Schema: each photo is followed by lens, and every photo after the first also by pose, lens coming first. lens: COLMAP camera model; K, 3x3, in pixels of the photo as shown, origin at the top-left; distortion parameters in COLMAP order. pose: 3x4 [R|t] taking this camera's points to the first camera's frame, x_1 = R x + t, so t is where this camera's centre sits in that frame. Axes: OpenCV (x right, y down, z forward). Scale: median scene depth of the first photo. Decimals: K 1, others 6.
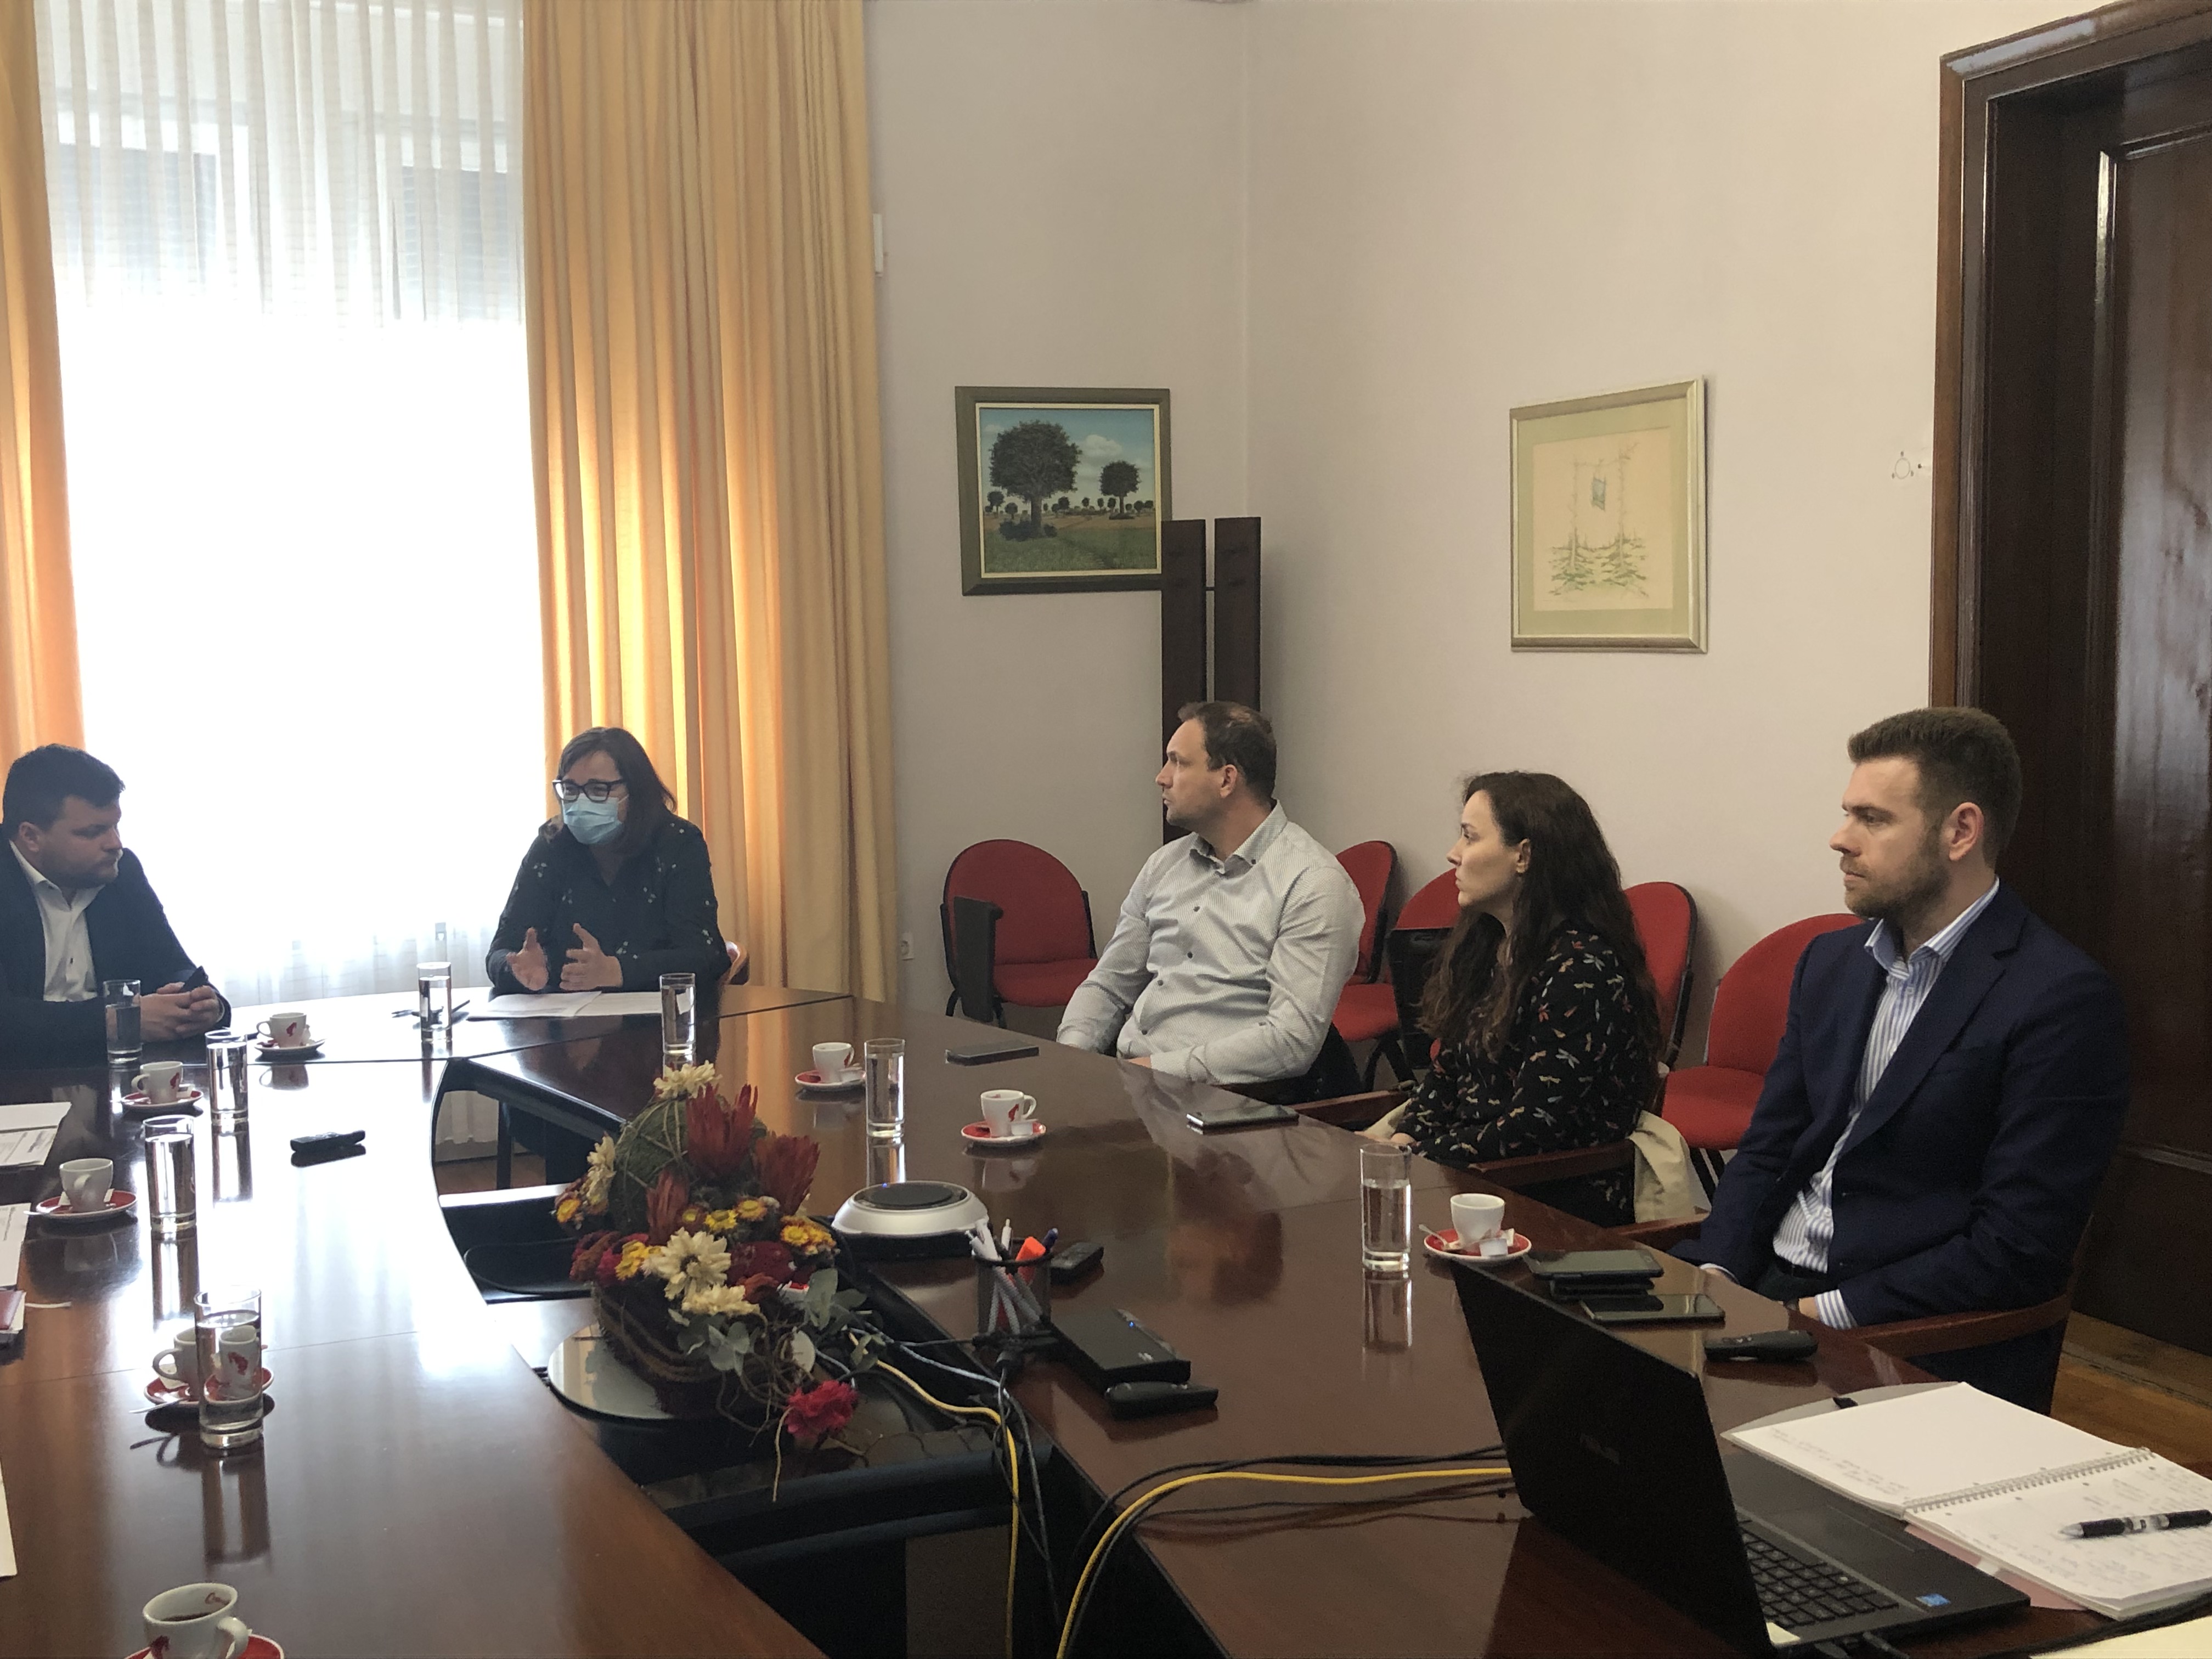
lens RADIAL K [[2263.8, 0, 1106.0], [0, 2263.8, 829.5], [0, 0, 1]] dist [0.000108, -0.029675]
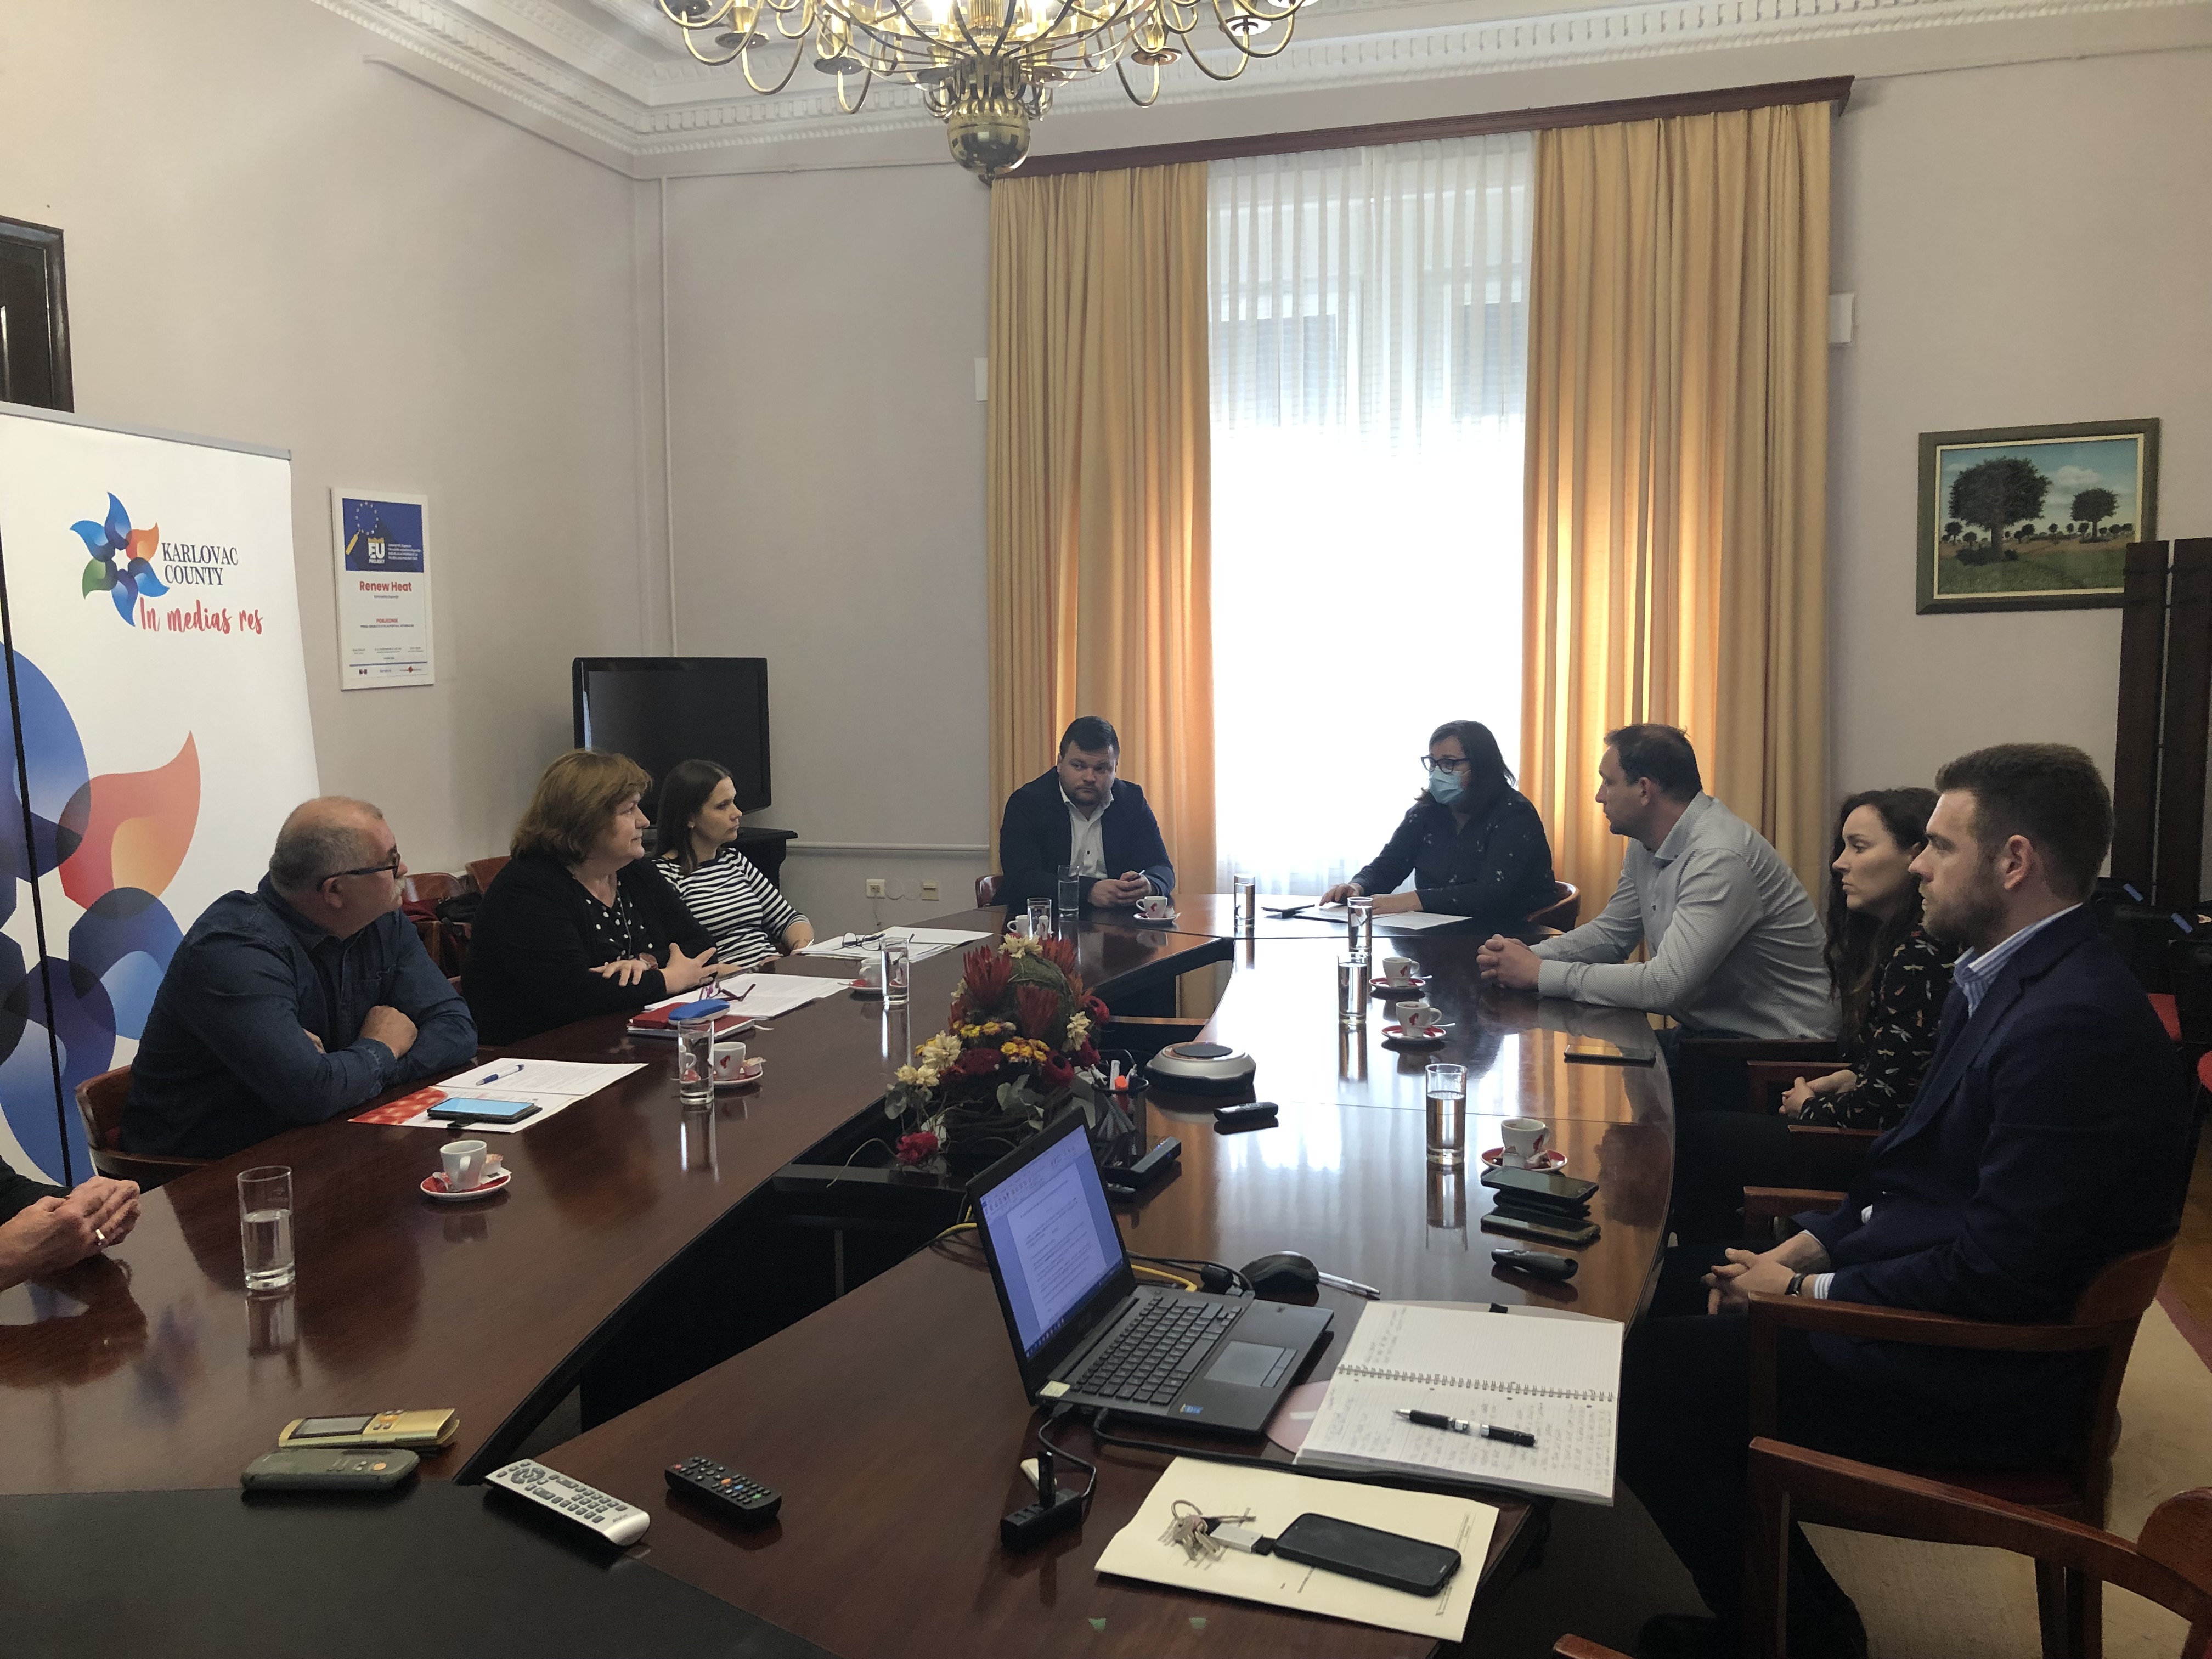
lens RADIAL K [[1789.8, 0, 1106.0], [0, 1789.8, 829.5], [0, 0, 1]] dist [-0.004041, 0.003012]
pose [[0.749620, 0.071083, -0.658040, 0.236136], [-0.055889, 0.997463, 0.044082, -0.010707], [0.659505, 0.003733, 0.751691, 0.039943]]
